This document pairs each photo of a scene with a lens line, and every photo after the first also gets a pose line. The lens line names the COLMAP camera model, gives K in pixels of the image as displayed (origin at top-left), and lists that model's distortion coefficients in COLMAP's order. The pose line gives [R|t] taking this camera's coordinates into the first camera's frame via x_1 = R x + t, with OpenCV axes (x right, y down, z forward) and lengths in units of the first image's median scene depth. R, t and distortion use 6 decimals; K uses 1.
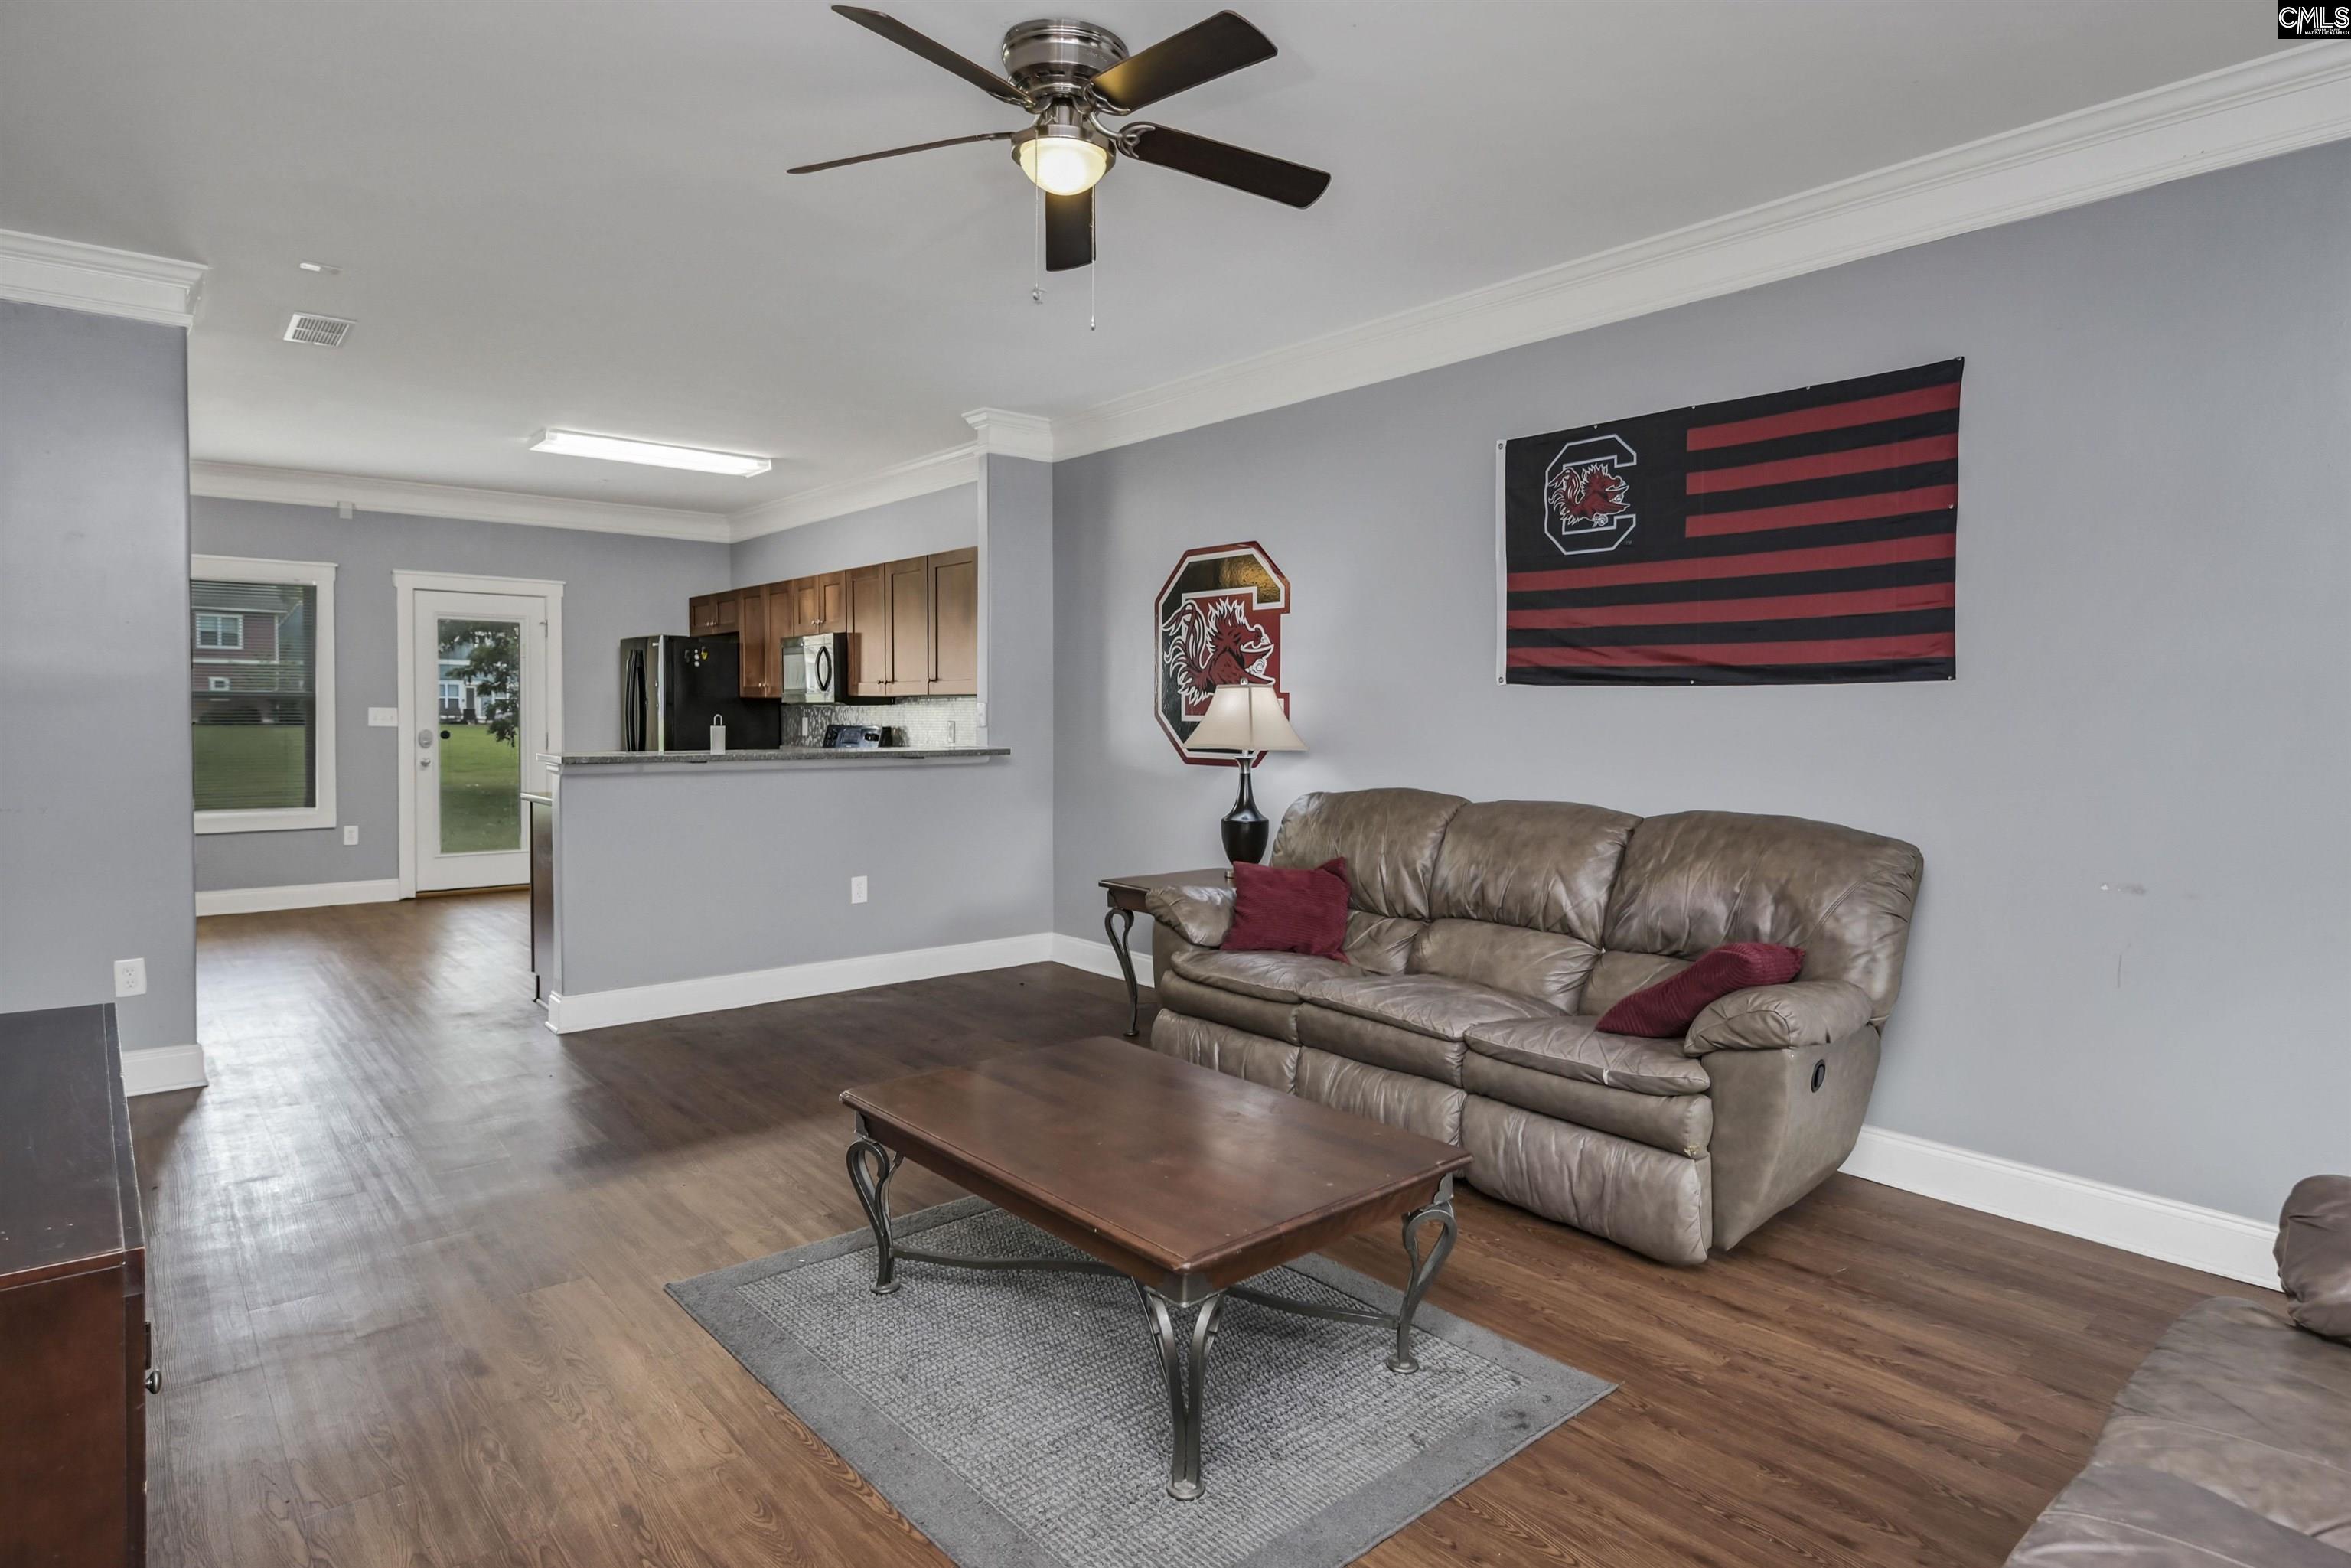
lens RADIAL K [[1261.7, 0, 1175.9], [0, 1261.7, 749.4], [0, 0, 1]] dist [0.000256, 0.000118]
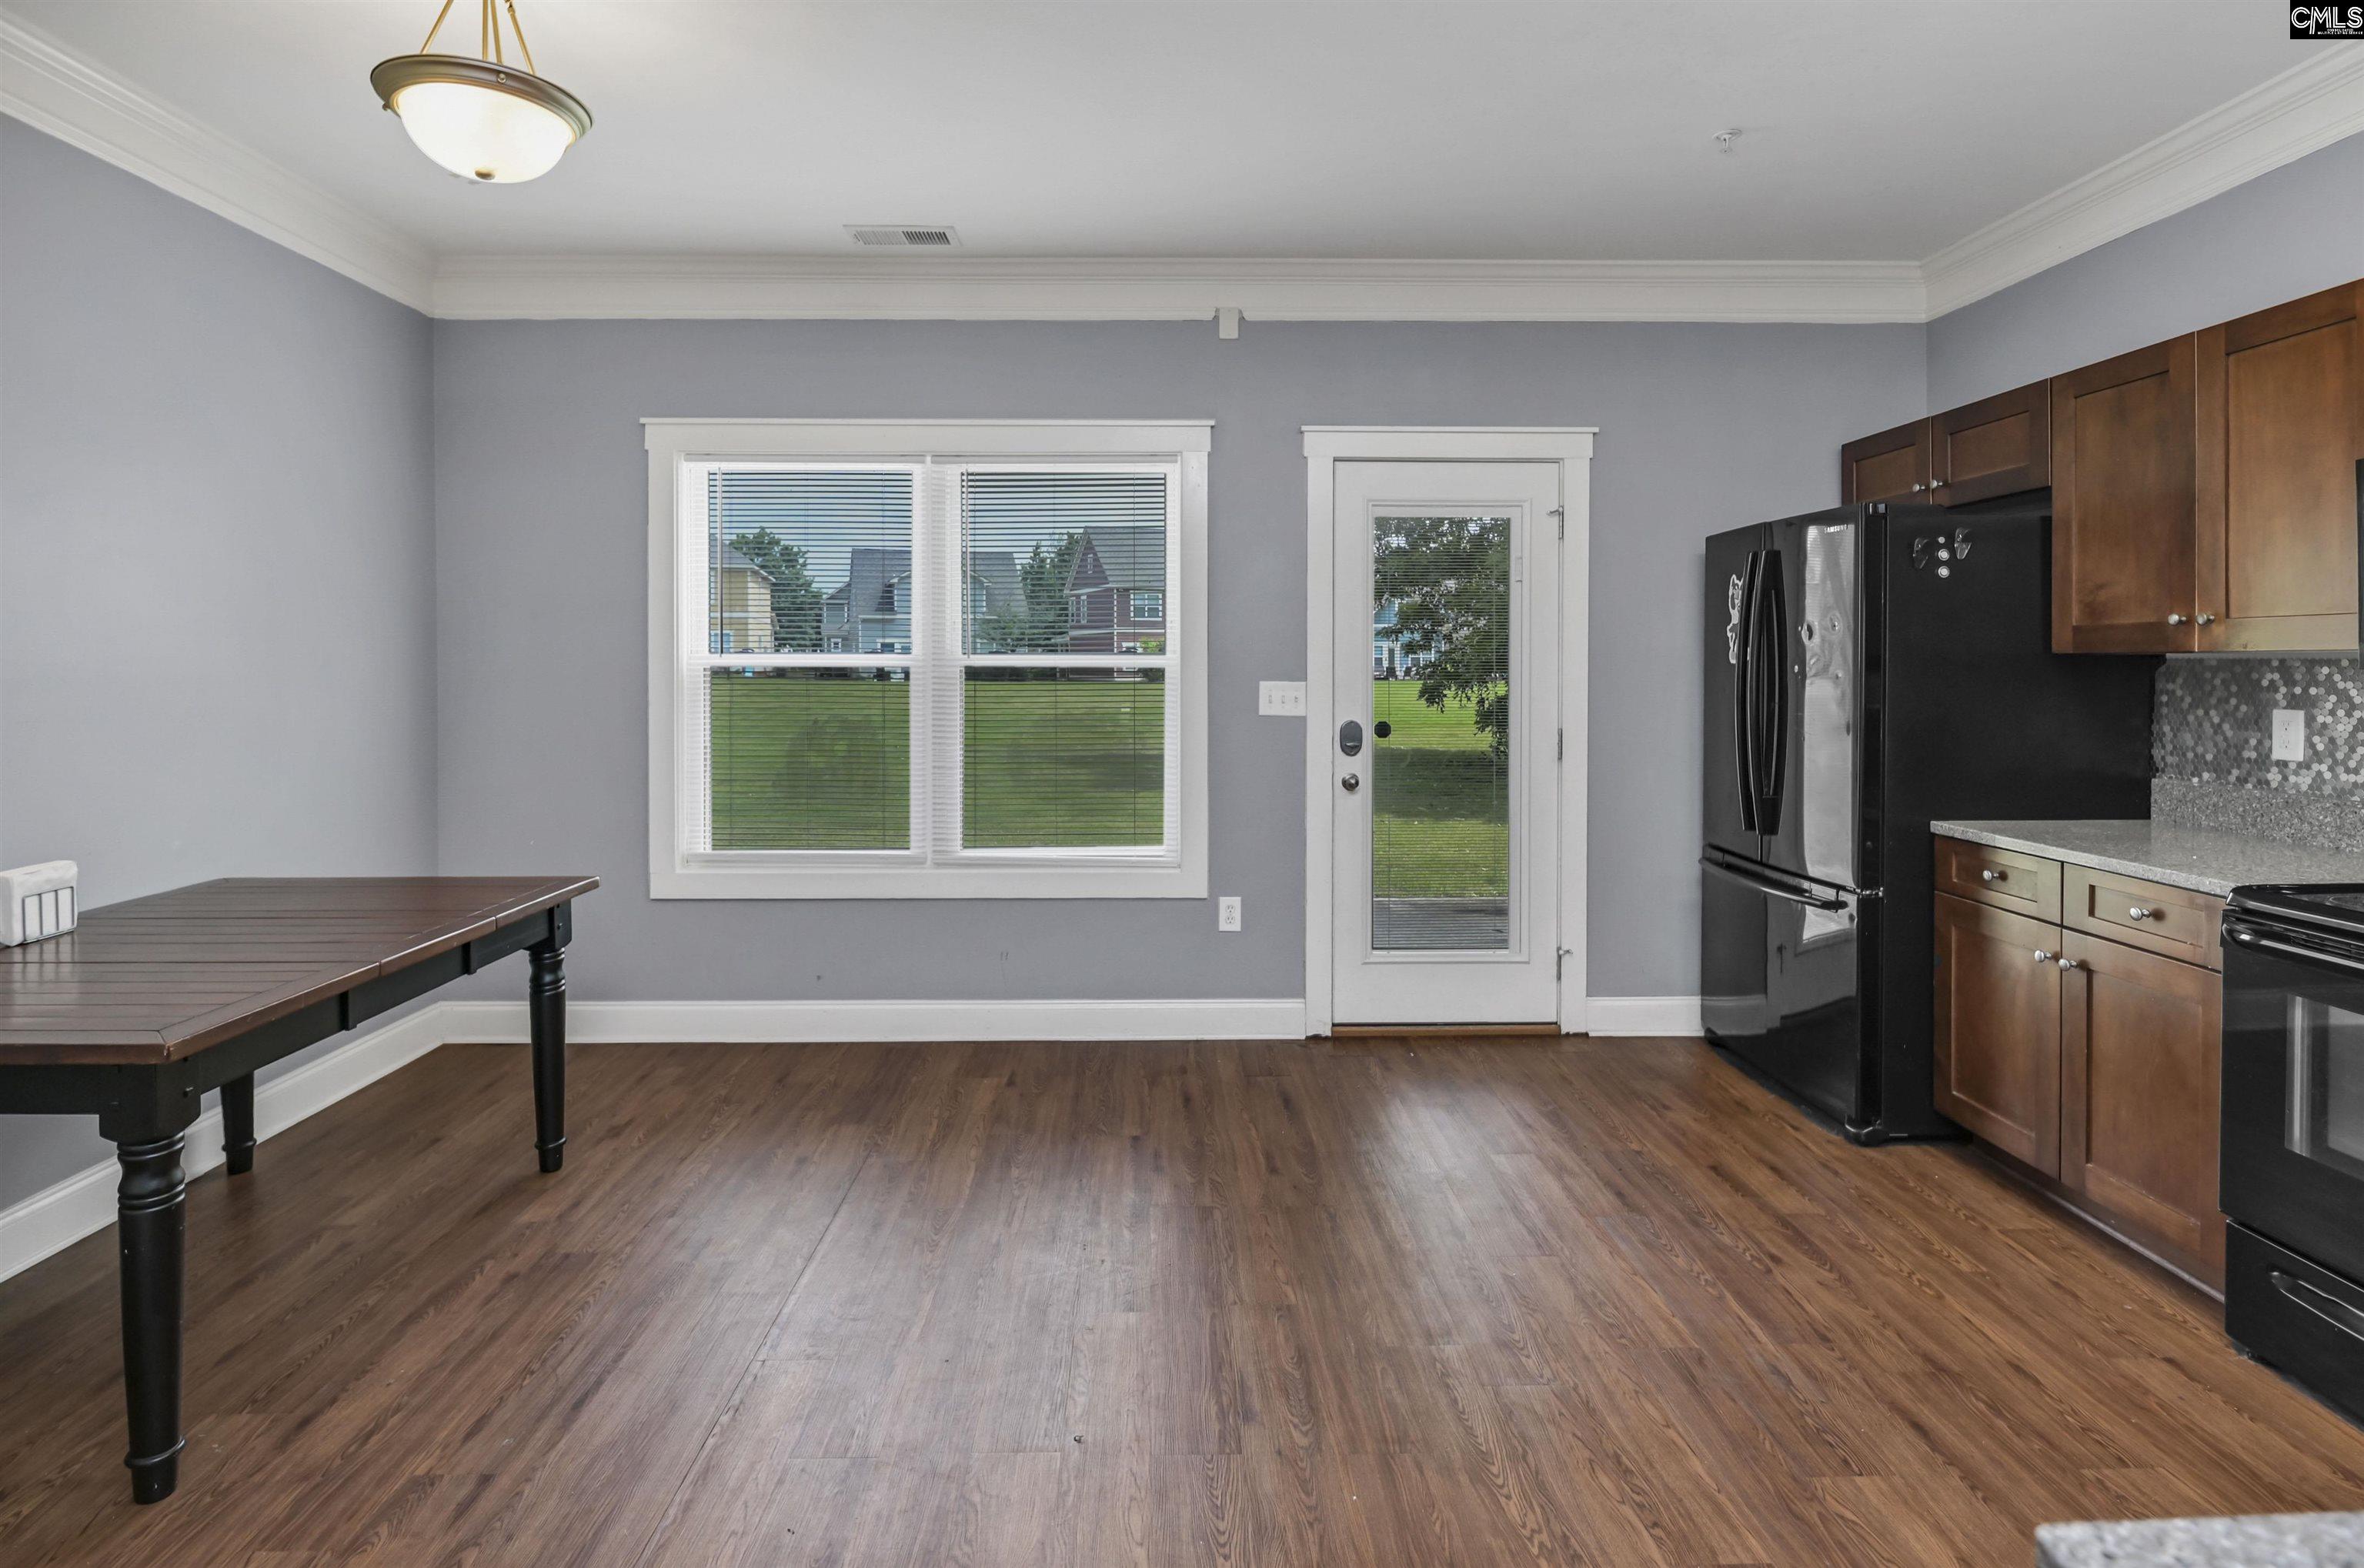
lens RADIAL K [[1183.1, 0, 1155.0], [0, 1183.1, 665.5], [0, 0, 1]] dist [-0.005759, -0.001635]
pose [[0.760880, -0.005080, -0.648873, -0.496564], [-0.015442, 0.999544, -0.025933, -0.037362], [0.648709, 0.029752, 0.760455, 0.842440]]
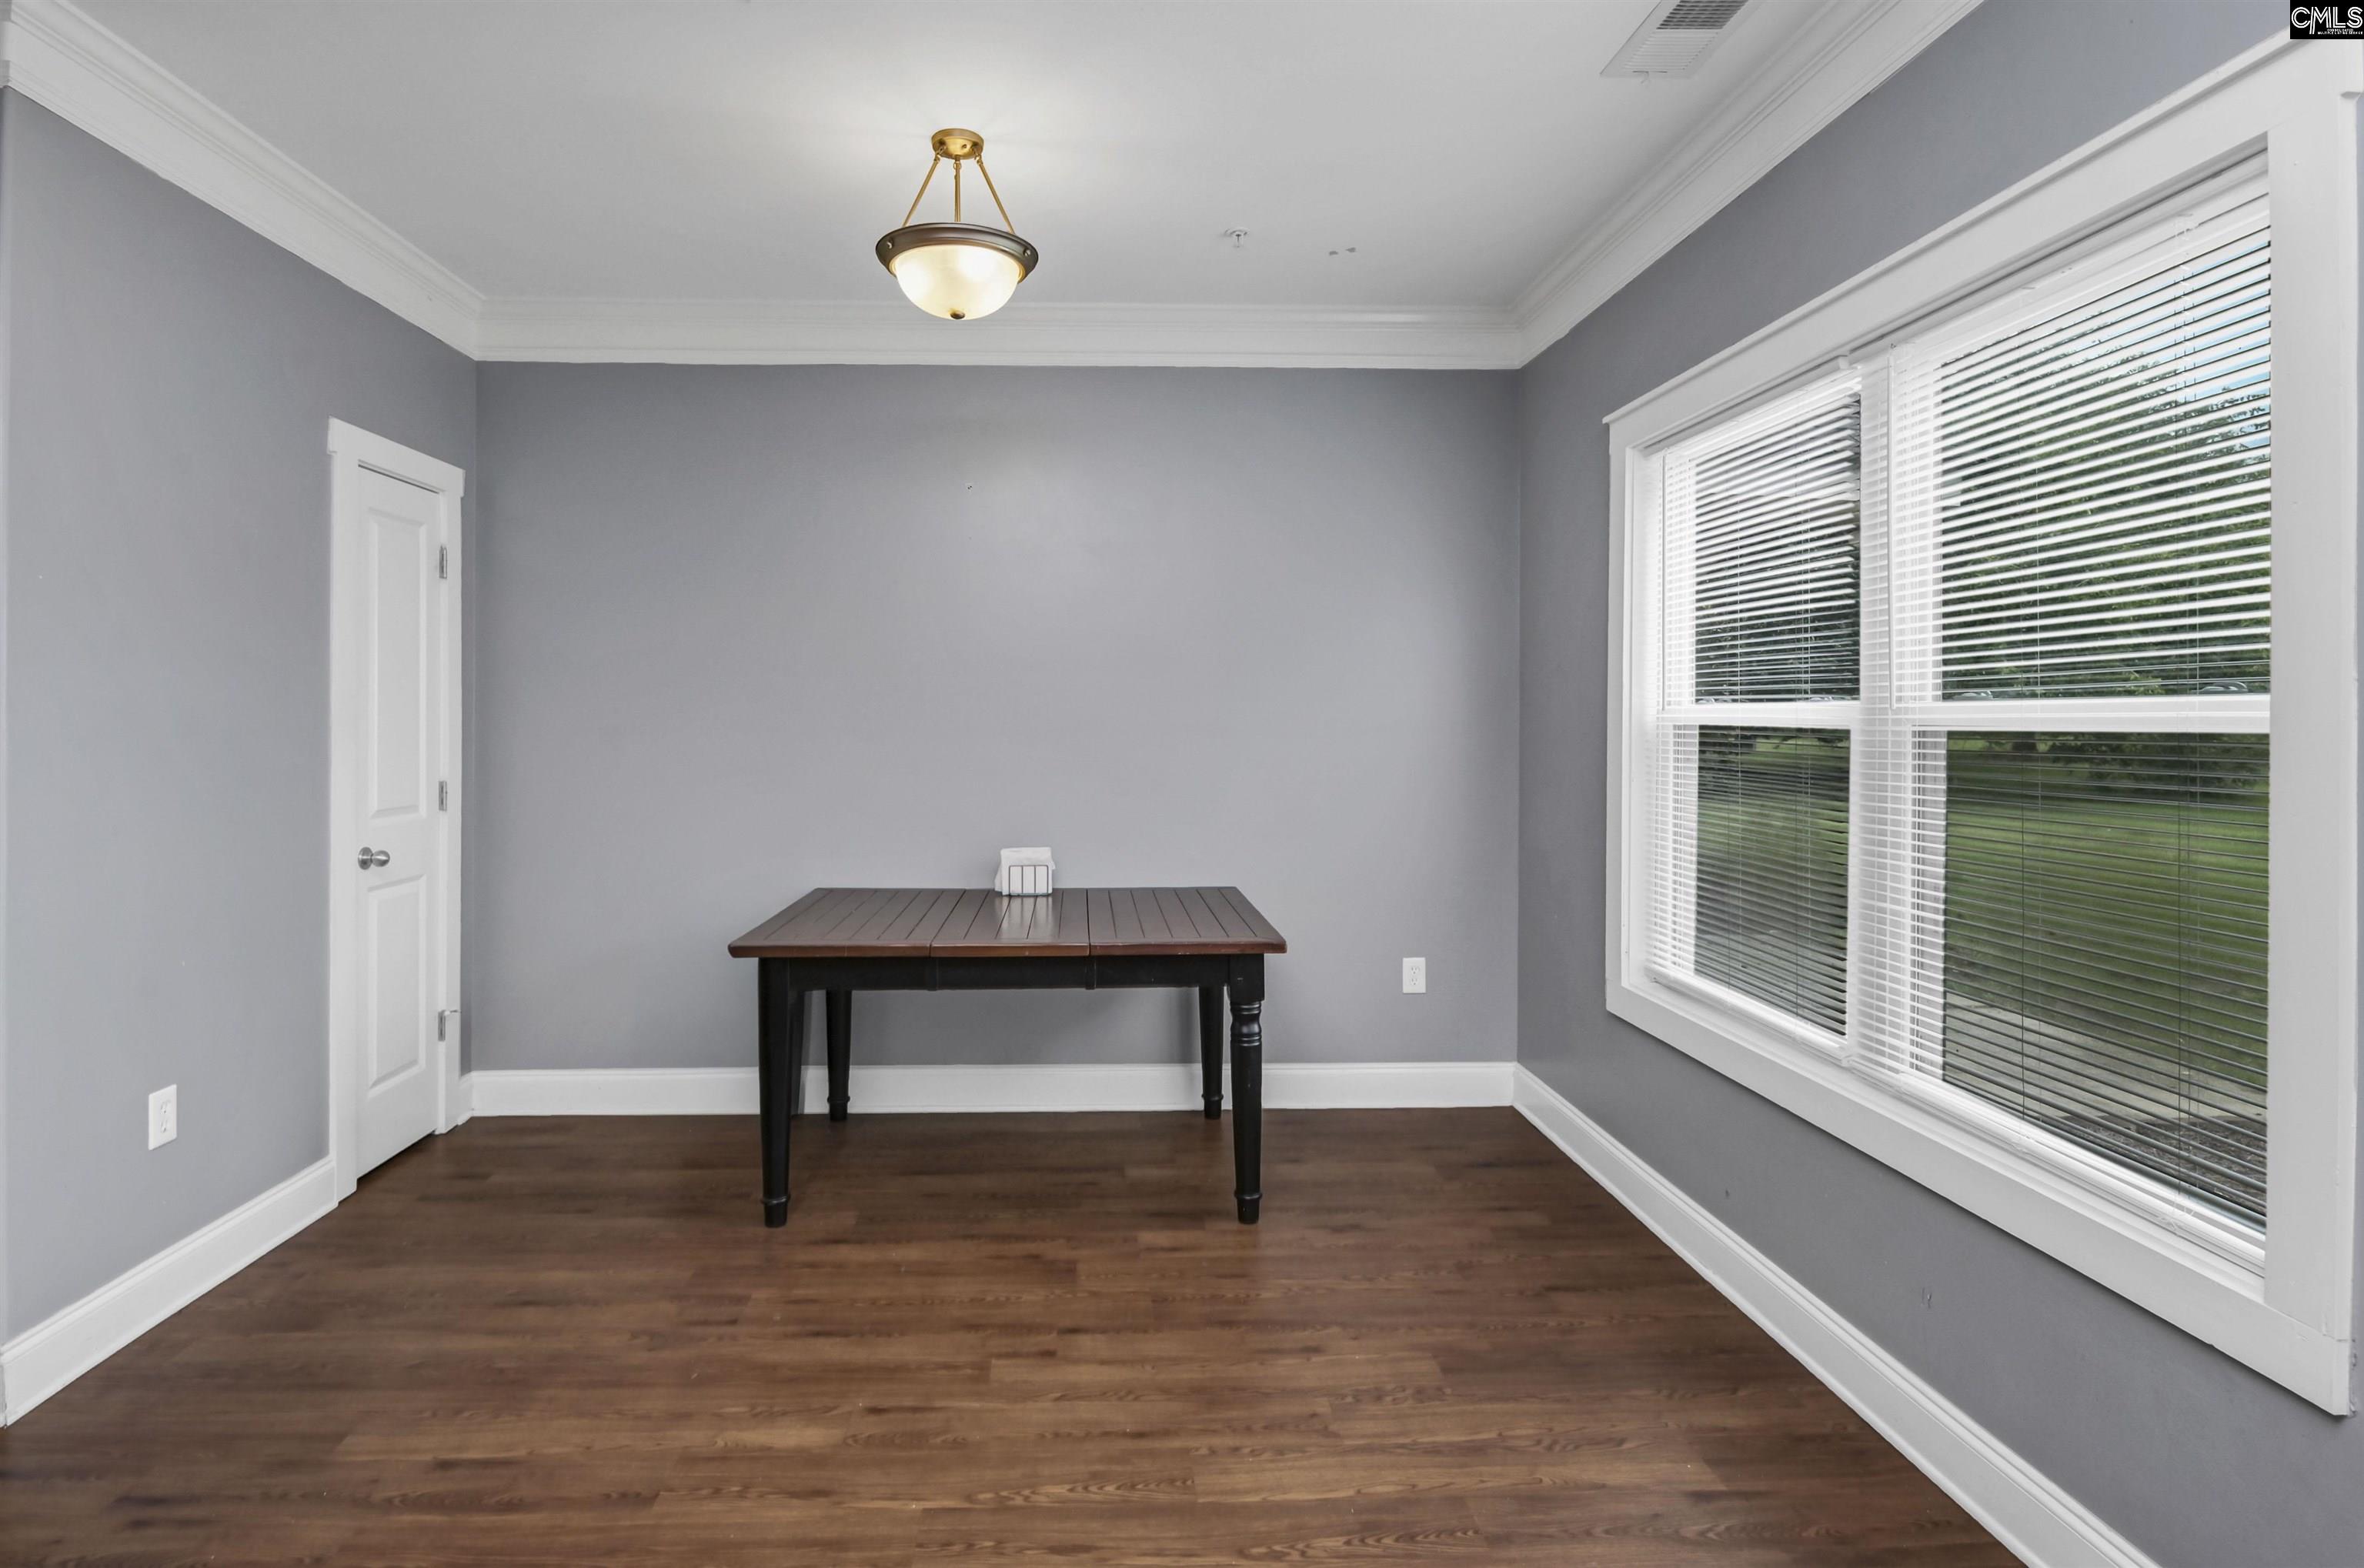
lens RADIAL K [[1165.7, 0, 1121.3], [0, 1165.7, 728.2], [0, 0, 1]] dist [0.014354, -0.014185]
pose [[-0.626273, -0.000615, -0.779603, -0.606125], [-0.030673, 0.999245, 0.023852, -0.055561], [0.779000, 0.038850, -0.625819, 1.387677]]
